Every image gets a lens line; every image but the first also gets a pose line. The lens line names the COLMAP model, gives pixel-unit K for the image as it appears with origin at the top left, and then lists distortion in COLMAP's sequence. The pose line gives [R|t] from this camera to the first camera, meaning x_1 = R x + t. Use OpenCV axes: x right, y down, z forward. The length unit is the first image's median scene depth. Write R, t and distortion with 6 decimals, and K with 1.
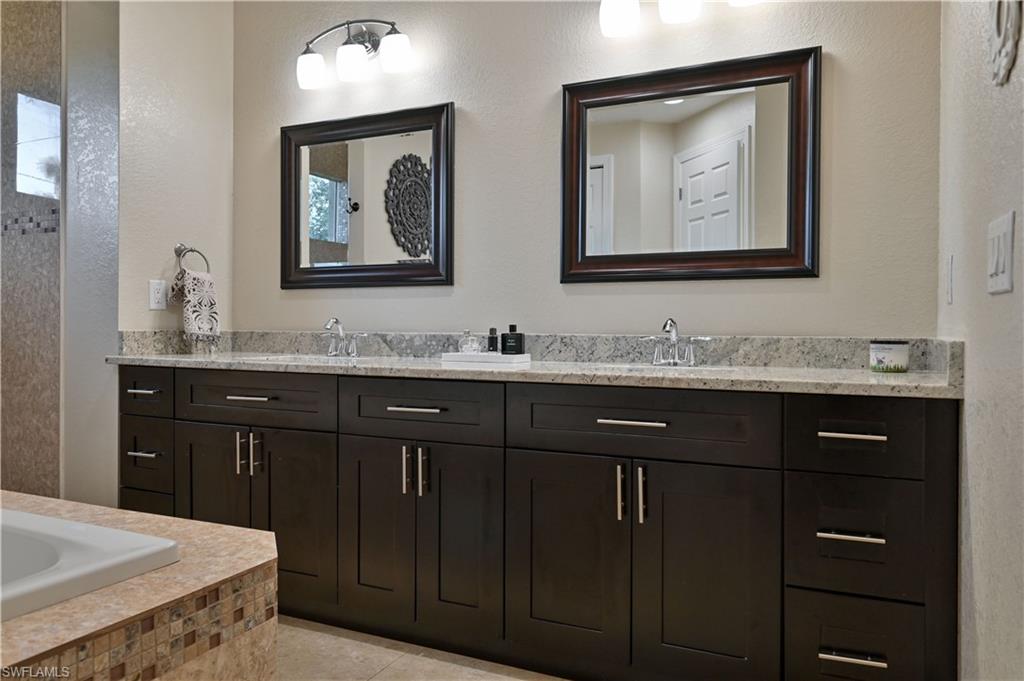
lens RADIAL K [[721.7, 0, 514.7], [0, 721.7, 334.9], [0, 0, 1]] dist [-0.004564, 0.002006]
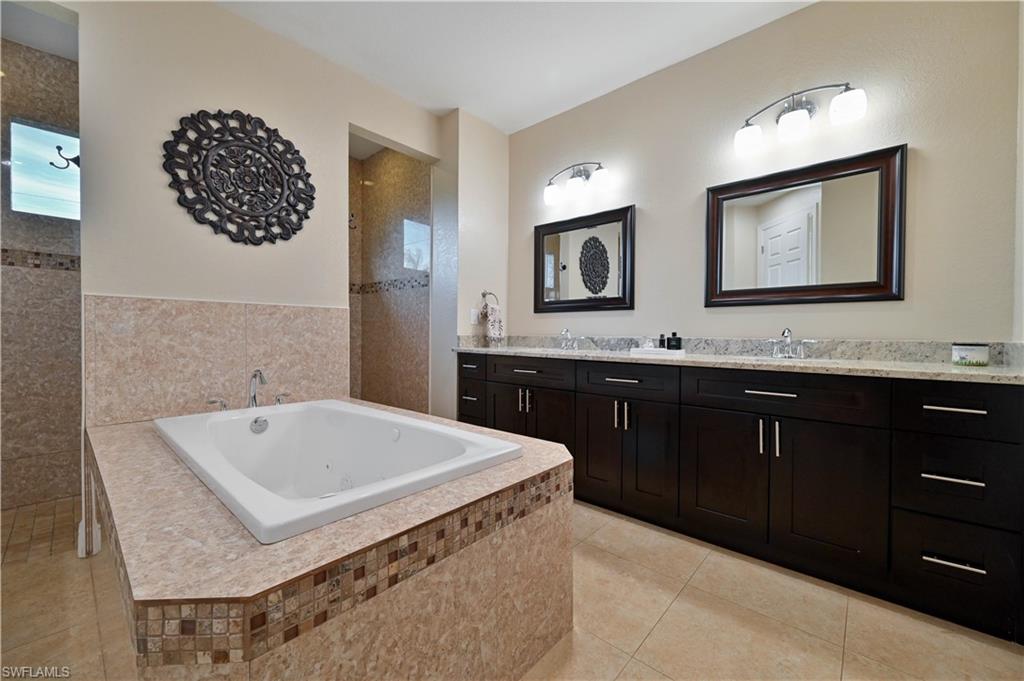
lens RADIAL K [[402.5, 0, 514.2], [0, 402.5, 337.6], [0, 0, 1]] dist [-0.001937, 0.000469]
pose [[0.958060, 0.004120, -0.286538, -0.092472], [-0.004130, 0.999991, 0.000569, -0.000395], [0.286537, 0.000639, 0.958069, -0.015706]]
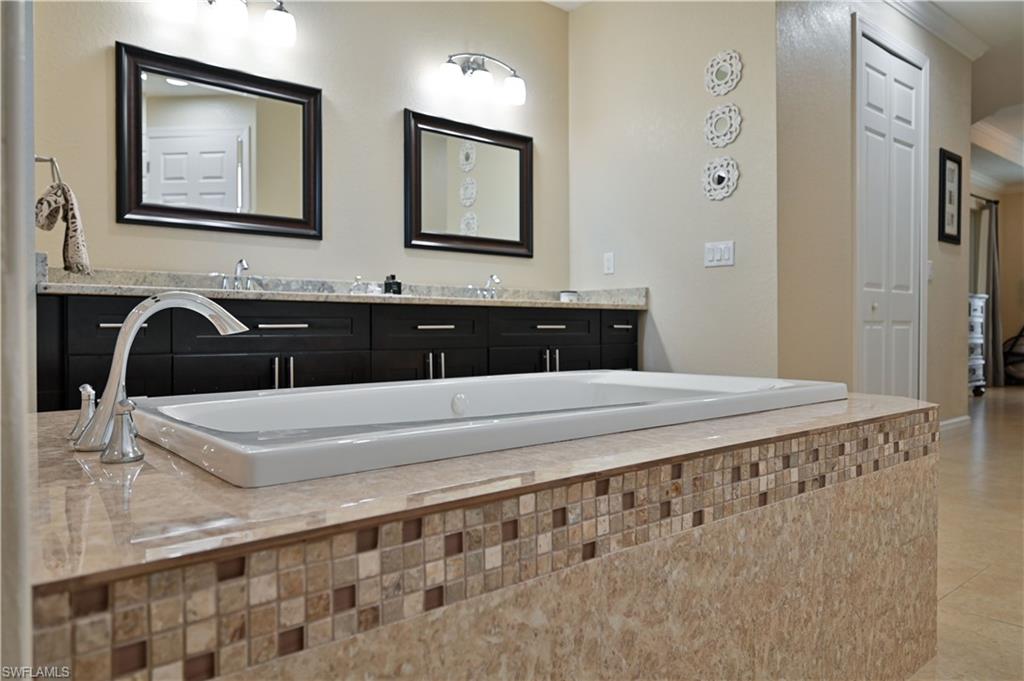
lens RADIAL K [[760.1, 0, 512.4], [0, 760.1, 334.9], [0, 0, 1]] dist [-0.005250, -0.000163]
pose [[0.413723, -0.009985, 0.910348, -1.234274], [0.010003, 0.999929, 0.006421, 0.093975], [-0.910348, 0.006450, 0.413794, 0.196197]]
